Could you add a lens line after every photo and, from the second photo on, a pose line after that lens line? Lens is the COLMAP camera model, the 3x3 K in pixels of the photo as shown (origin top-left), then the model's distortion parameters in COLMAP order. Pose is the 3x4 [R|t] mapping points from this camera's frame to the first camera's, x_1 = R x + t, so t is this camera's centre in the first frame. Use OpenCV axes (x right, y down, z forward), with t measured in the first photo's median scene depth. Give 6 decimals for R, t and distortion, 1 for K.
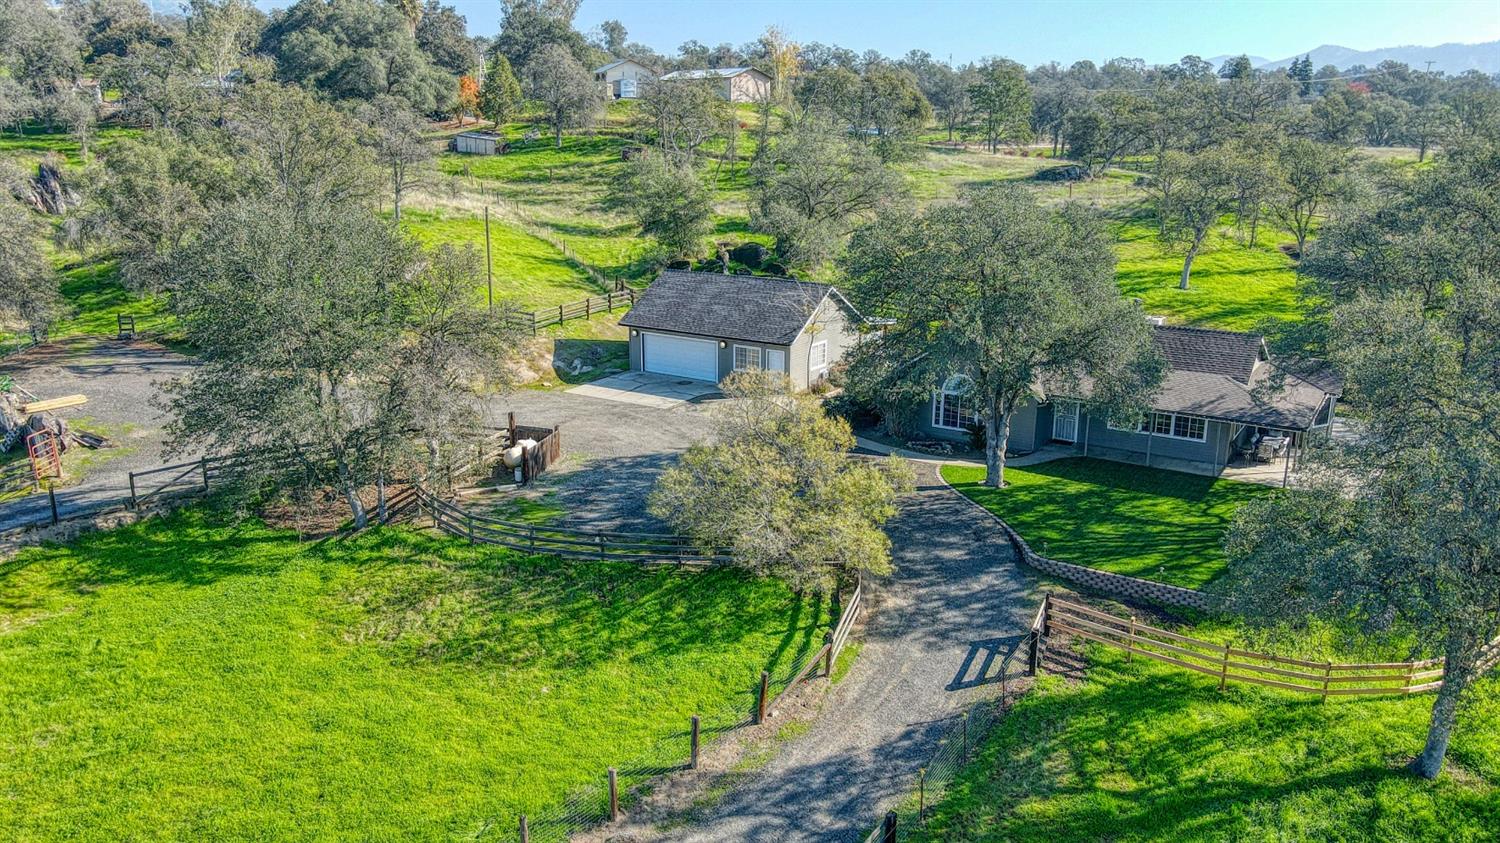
lens RADIAL K [[1072.4, 0, 755.6], [0, 1072.4, 439.7], [0, 0, 1]] dist [0.003133, 0.031597]
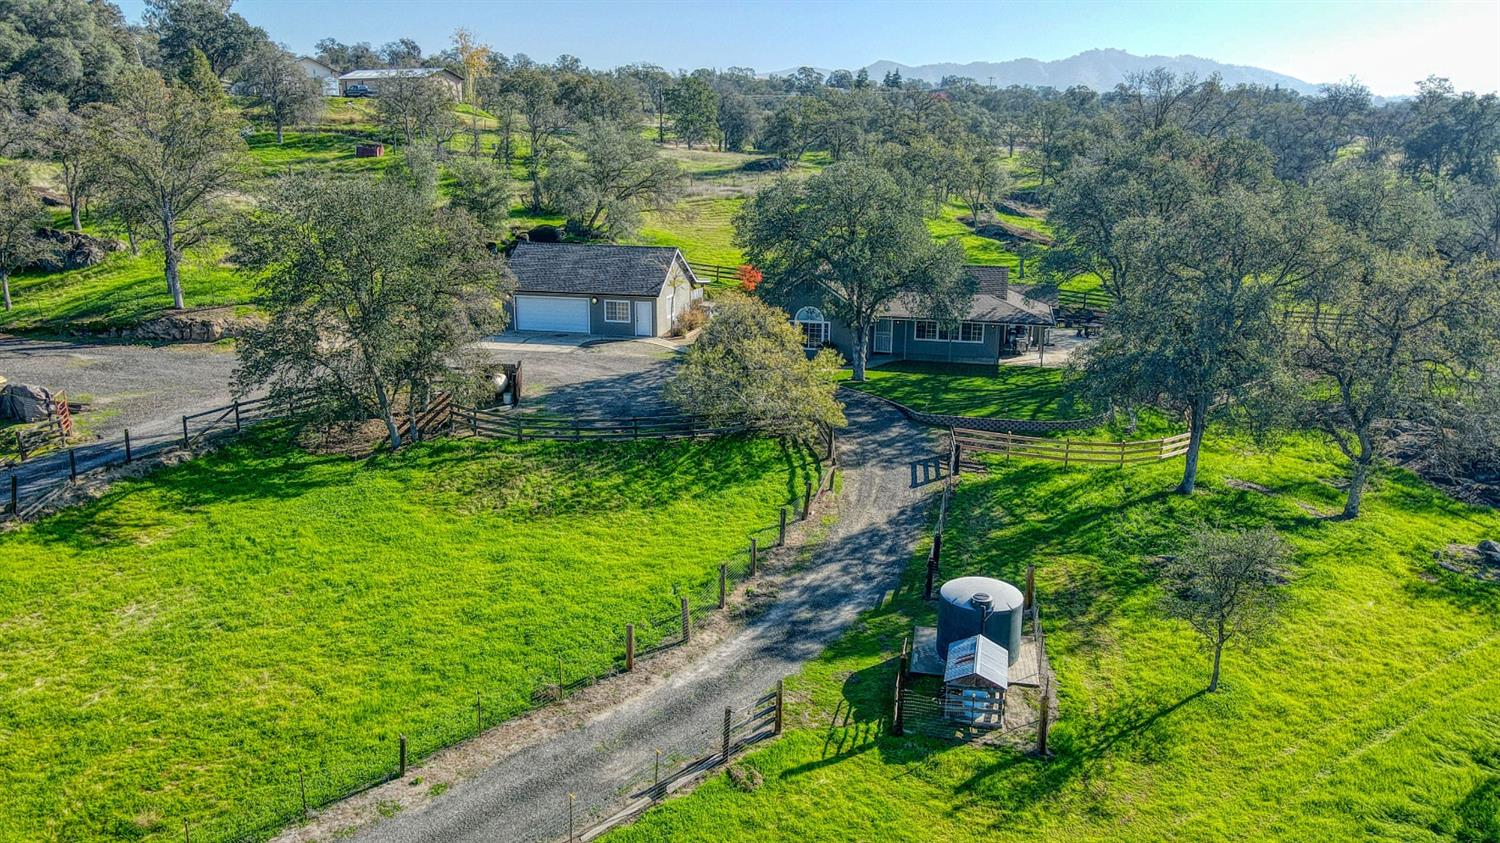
lens RADIAL K [[1104.5, 0, 750.0], [0, 1104.5, 421.5], [0, 0, 1]] dist [-0.002559, 0.037235]
pose [[0.938205, -0.086088, 0.335202, -0.474492], [0.095388, 0.995375, -0.011347, 0.122066], [-0.332675, 0.042620, 0.942078, -0.328525]]
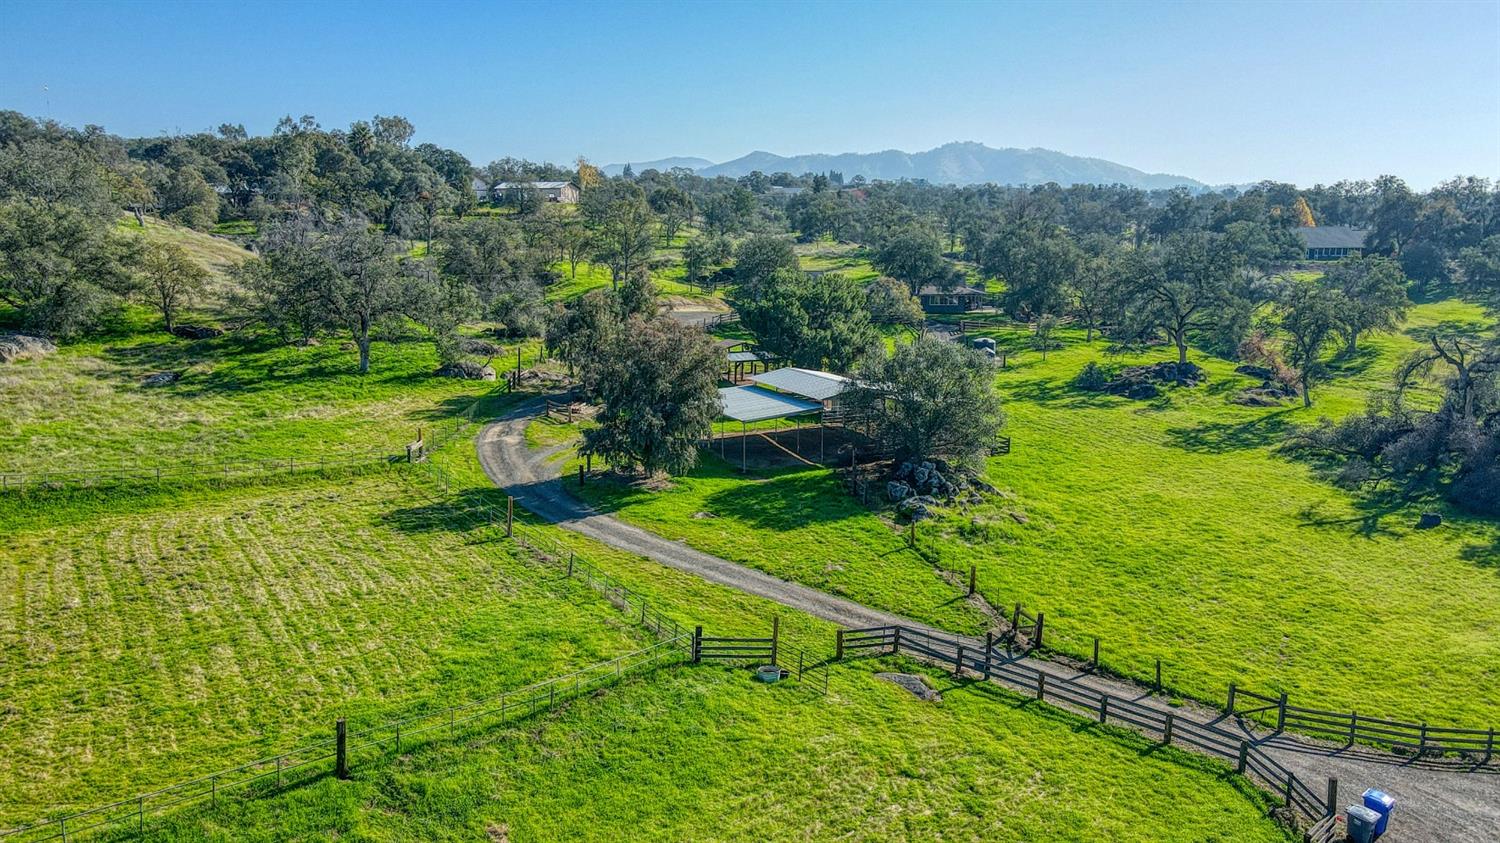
lens RADIAL K [[1104.5, 0, 750.0], [0, 1104.5, 421.5], [0, 0, 1]] dist [-0.002559, 0.037235]
pose [[0.894640, -0.084244, 0.438773, -2.343349], [0.129301, 0.988857, -0.073781, 0.726815], [-0.427668, 0.122741, 0.895564, -2.447265]]
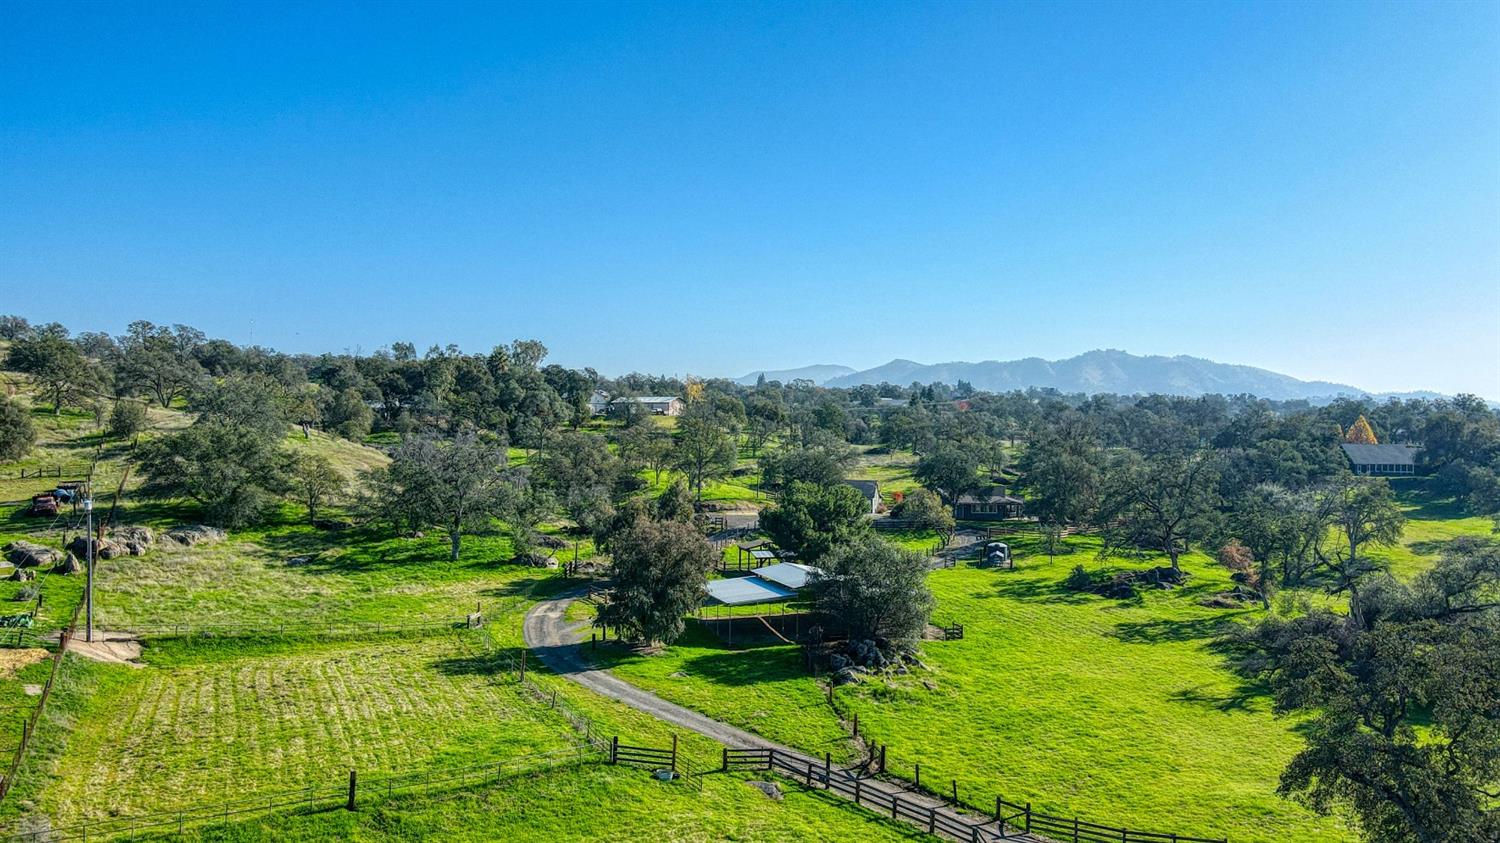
lens RADIAL K [[1104.5, 0, 750.0], [0, 1104.5, 421.5], [0, 0, 1]] dist [-0.002559, 0.037235]
pose [[0.944453, 0.002132, 0.328640, -2.241489], [0.090797, 0.959366, -0.267158, 0.870047], [-0.315855, 0.282158, 0.905882, -3.116033]]
